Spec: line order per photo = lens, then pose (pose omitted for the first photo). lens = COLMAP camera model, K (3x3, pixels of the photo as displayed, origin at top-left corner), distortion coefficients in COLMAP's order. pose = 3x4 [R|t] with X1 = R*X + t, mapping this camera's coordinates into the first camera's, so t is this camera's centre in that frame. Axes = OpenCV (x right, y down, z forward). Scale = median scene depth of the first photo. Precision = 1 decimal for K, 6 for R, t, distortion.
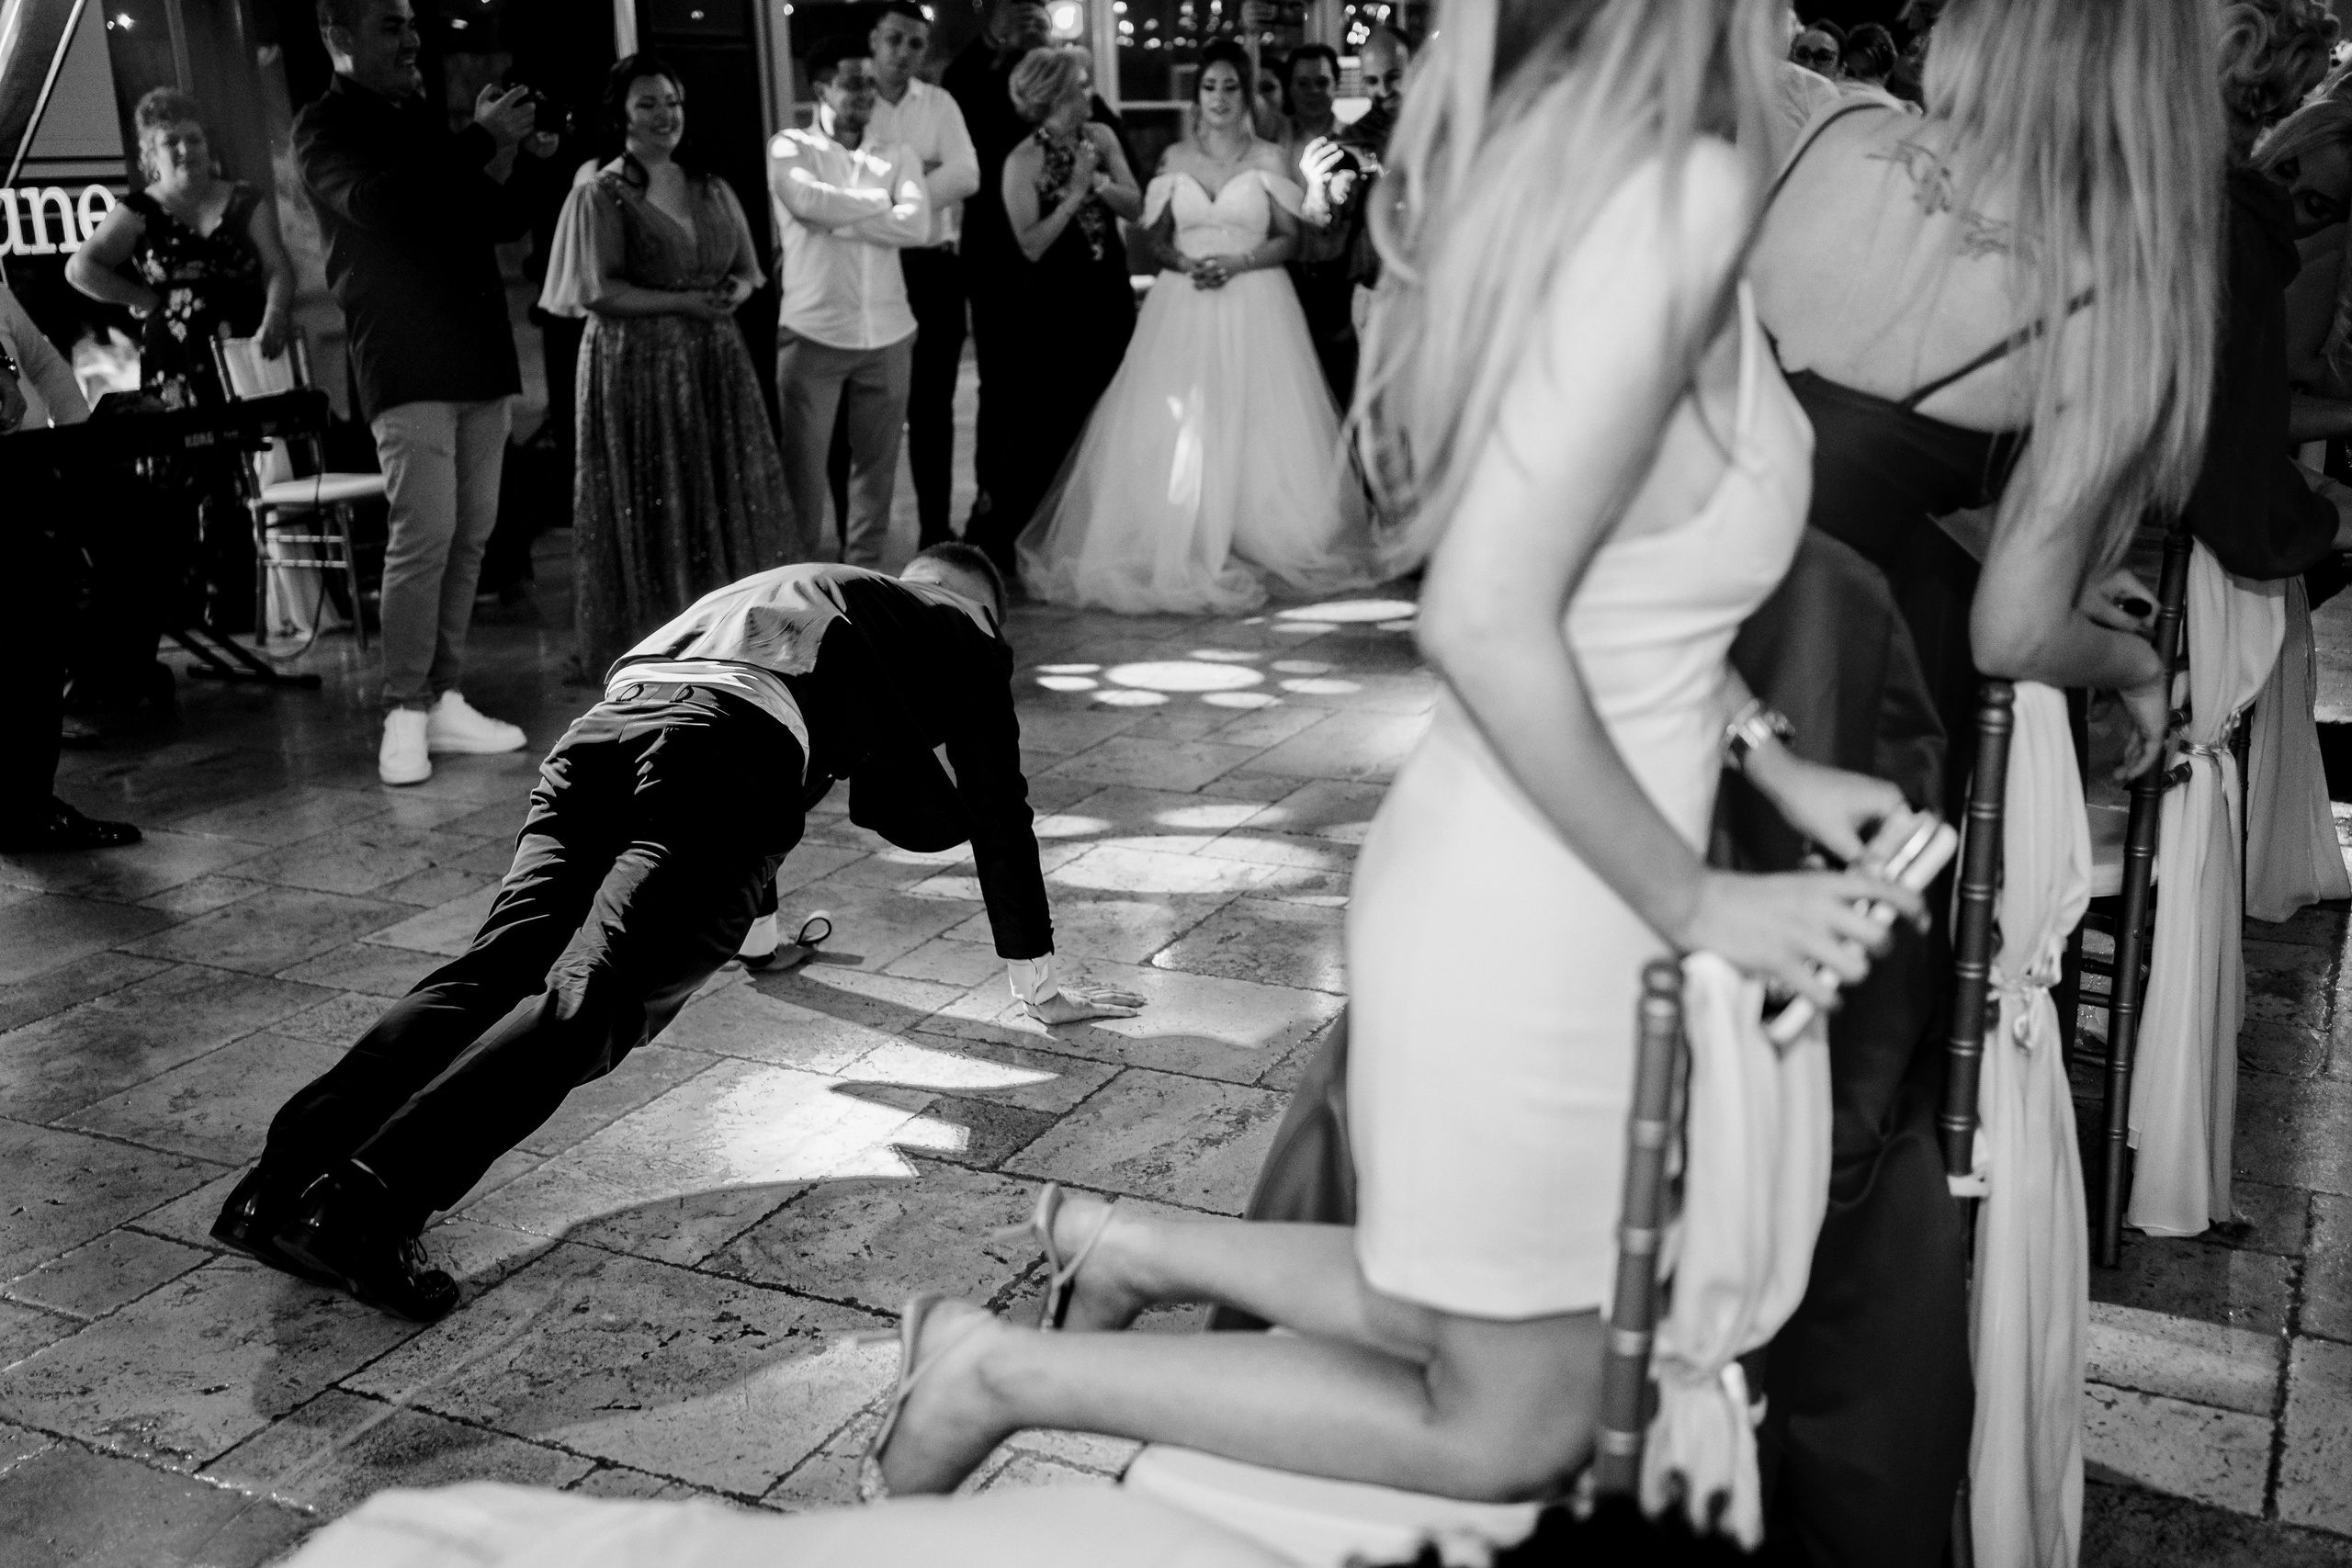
lens RADIAL K [[2356.4, 0, 1176.0], [0, 2356.4, 784.0], [0, 0, 1]] dist [-0.038947, 0.164898]
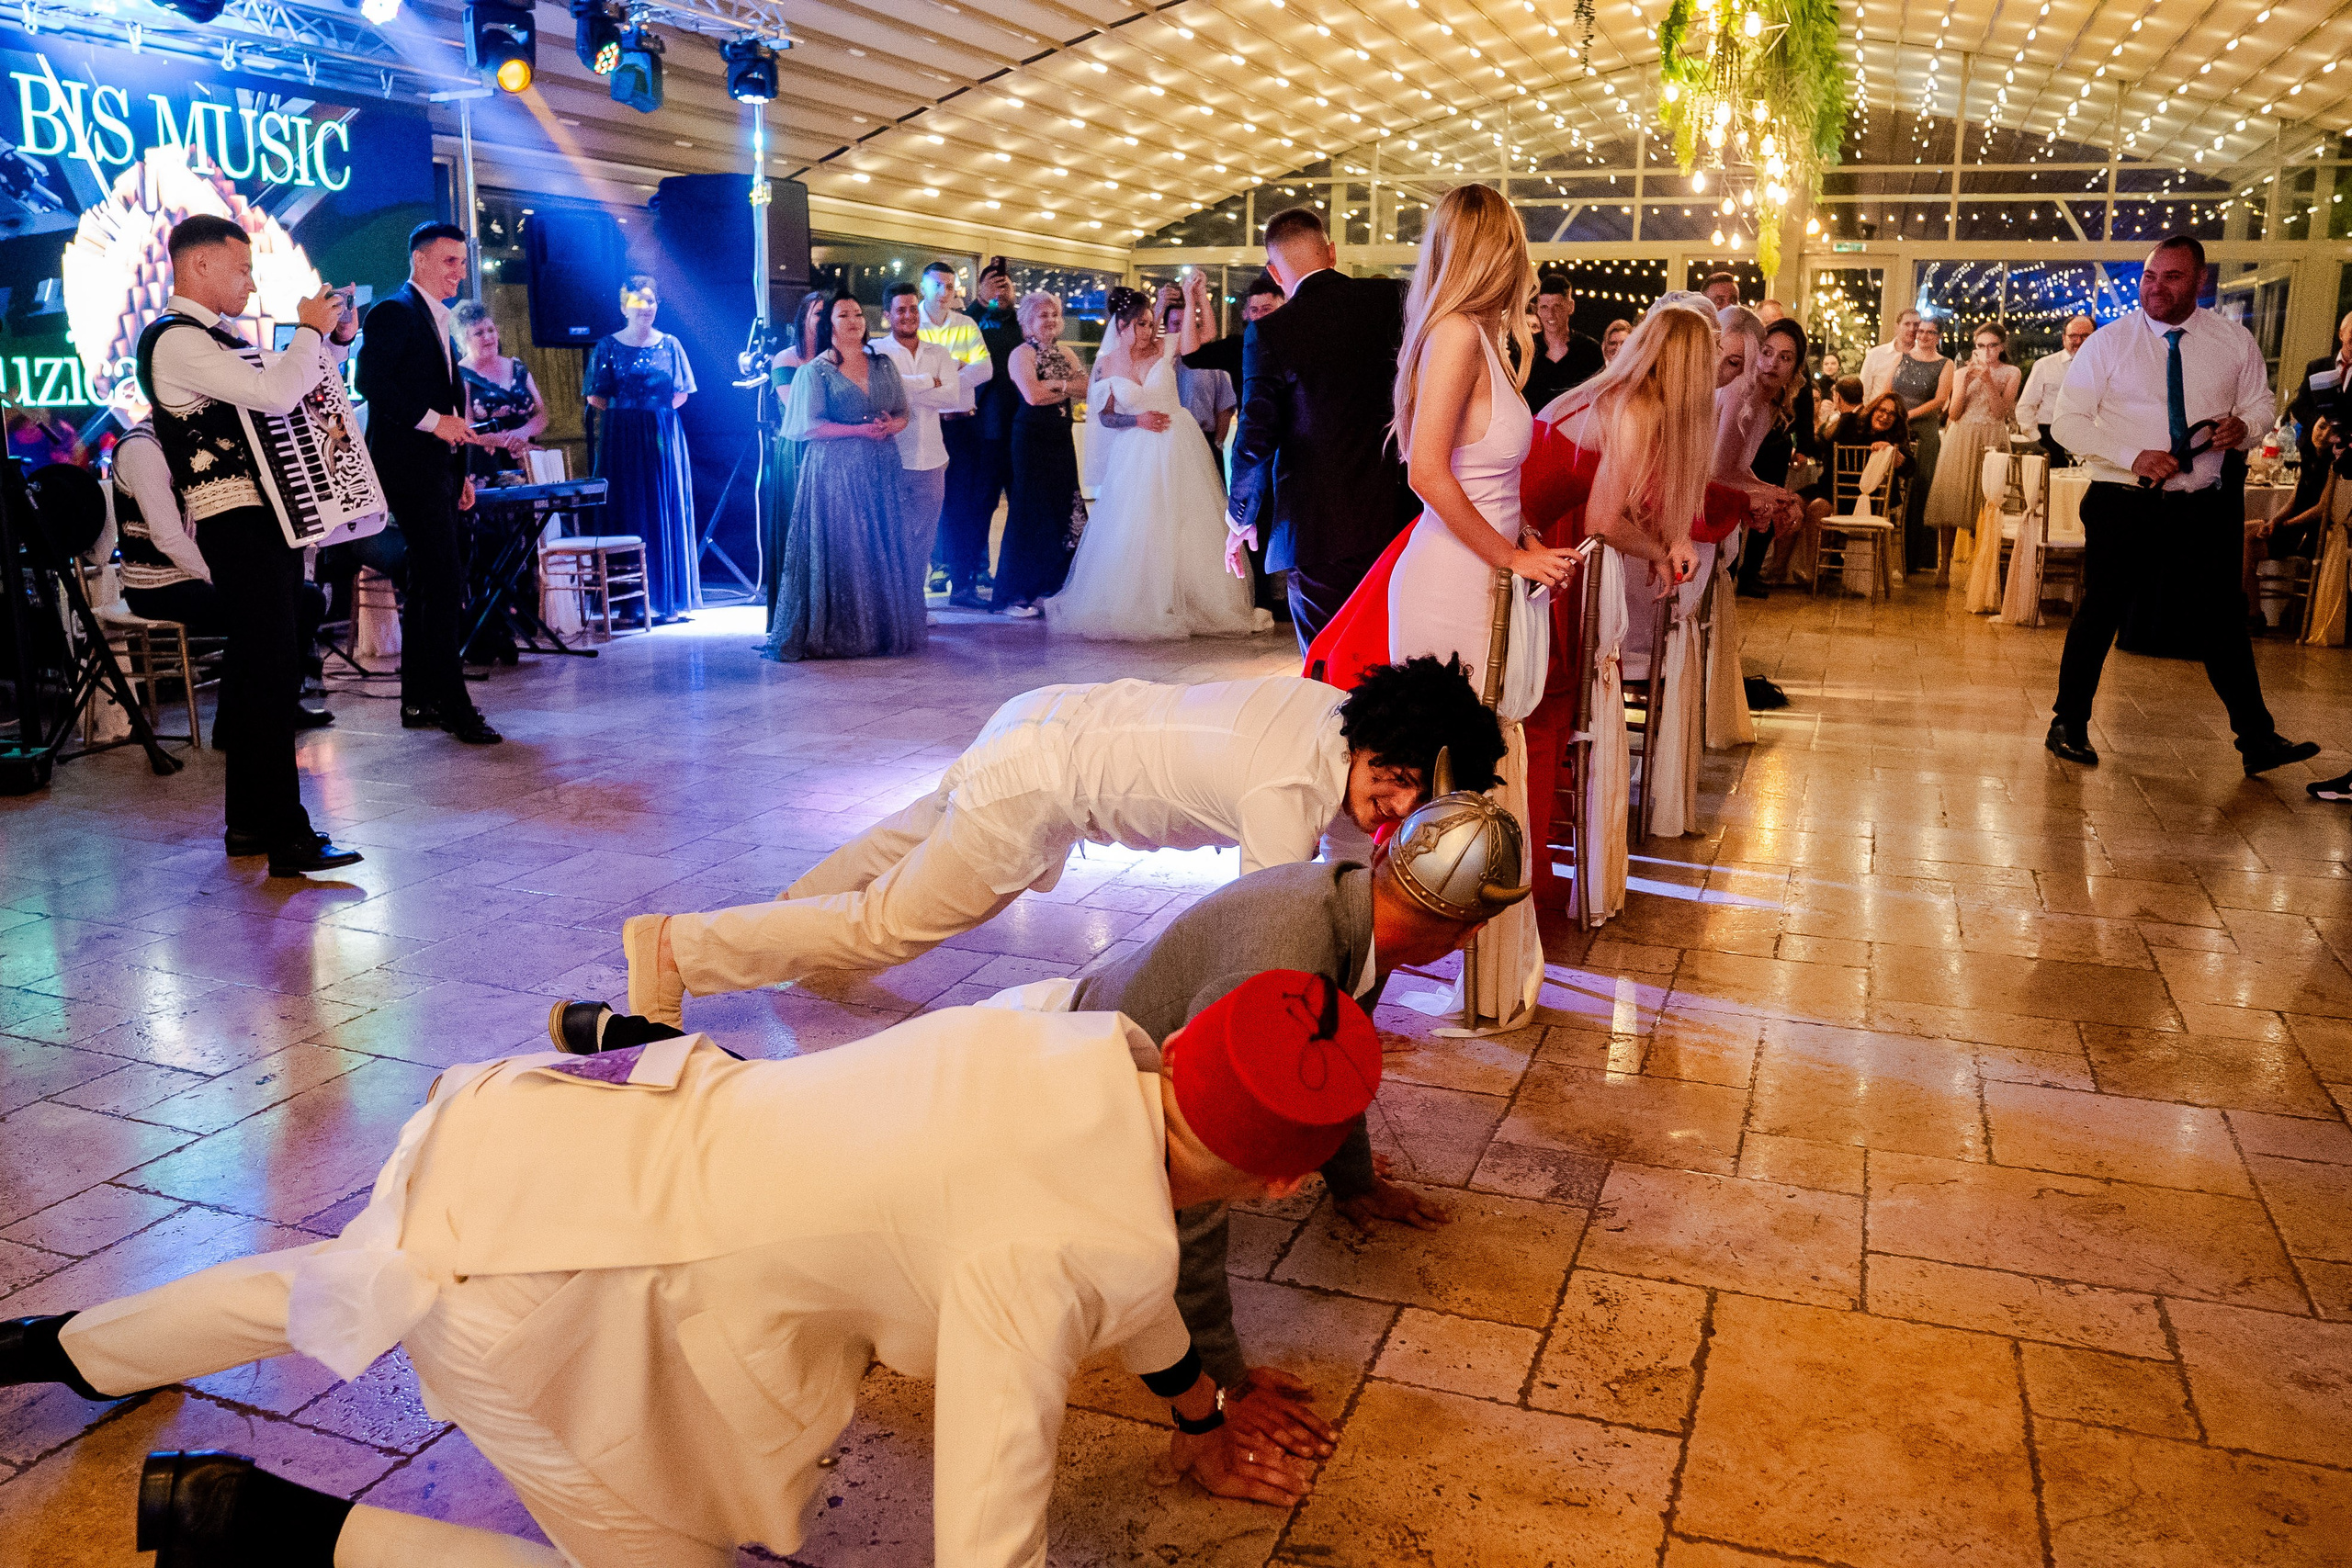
lens RADIAL K [[1819.6, 0, 1171.8], [0, 1819.6, 779.6], [0, 0, 1]] dist [-0.083914, 0.049456]
pose [[0.992886, 0.017605, 0.117759, -0.157940], [-0.011775, 0.998678, -0.050029, 0.143298], [-0.118484, 0.048287, 0.991781, -0.415021]]
